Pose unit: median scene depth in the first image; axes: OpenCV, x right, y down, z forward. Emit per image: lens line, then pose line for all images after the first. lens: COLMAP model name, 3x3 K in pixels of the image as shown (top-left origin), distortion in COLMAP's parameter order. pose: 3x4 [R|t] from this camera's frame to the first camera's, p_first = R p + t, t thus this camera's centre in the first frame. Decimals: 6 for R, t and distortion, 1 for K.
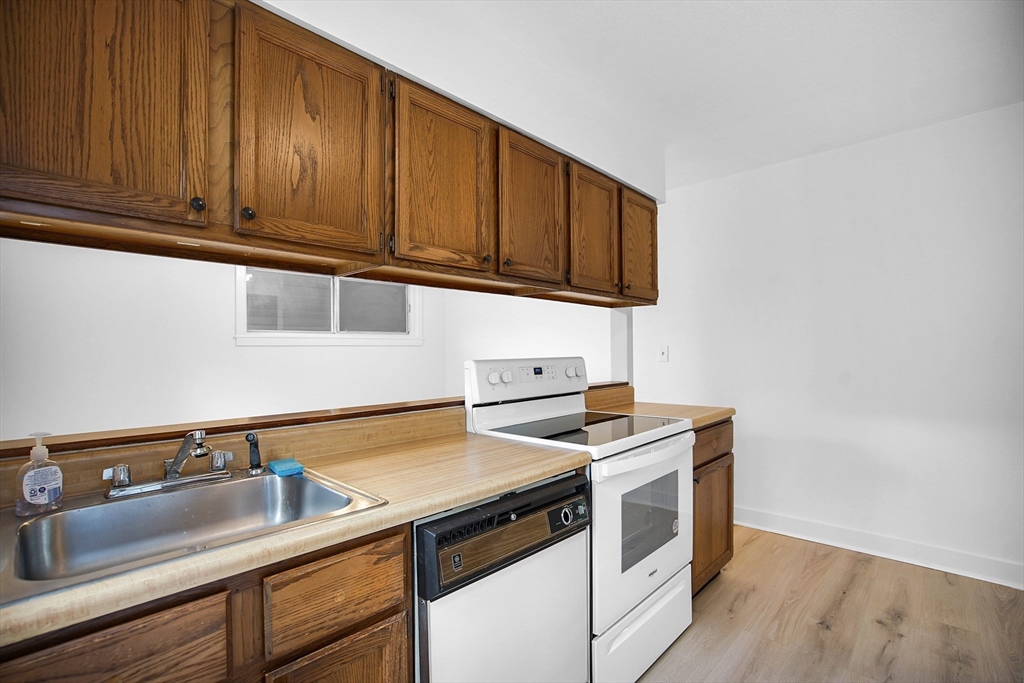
lens RADIAL K [[485.2, 0, 520.7], [0, 485.2, 351.6], [0, 0, 1]] dist [-0.003078, -0.000105]
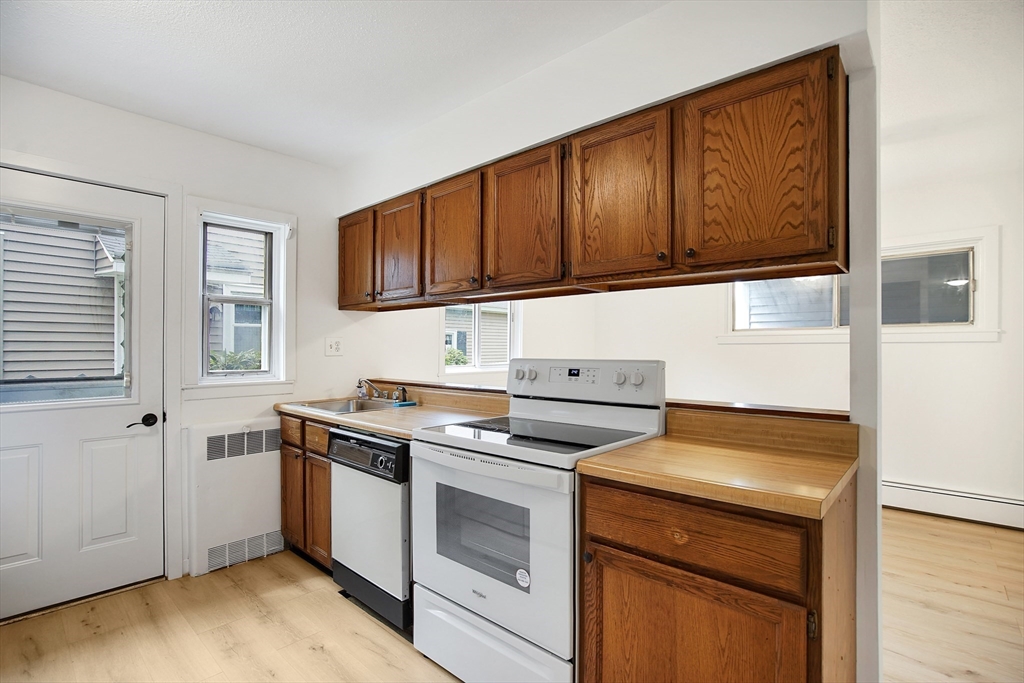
lens RADIAL K [[463.0, 0, 510.0], [0, 463.0, 357.2], [0, 0, 1]] dist [-0.027628, 0.000462]
pose [[0.020063, 0.027893, -0.999410, 1.023060], [-0.002110, 0.999610, 0.027856, -0.016662], [0.999796, 0.001549, 0.020114, 0.931038]]
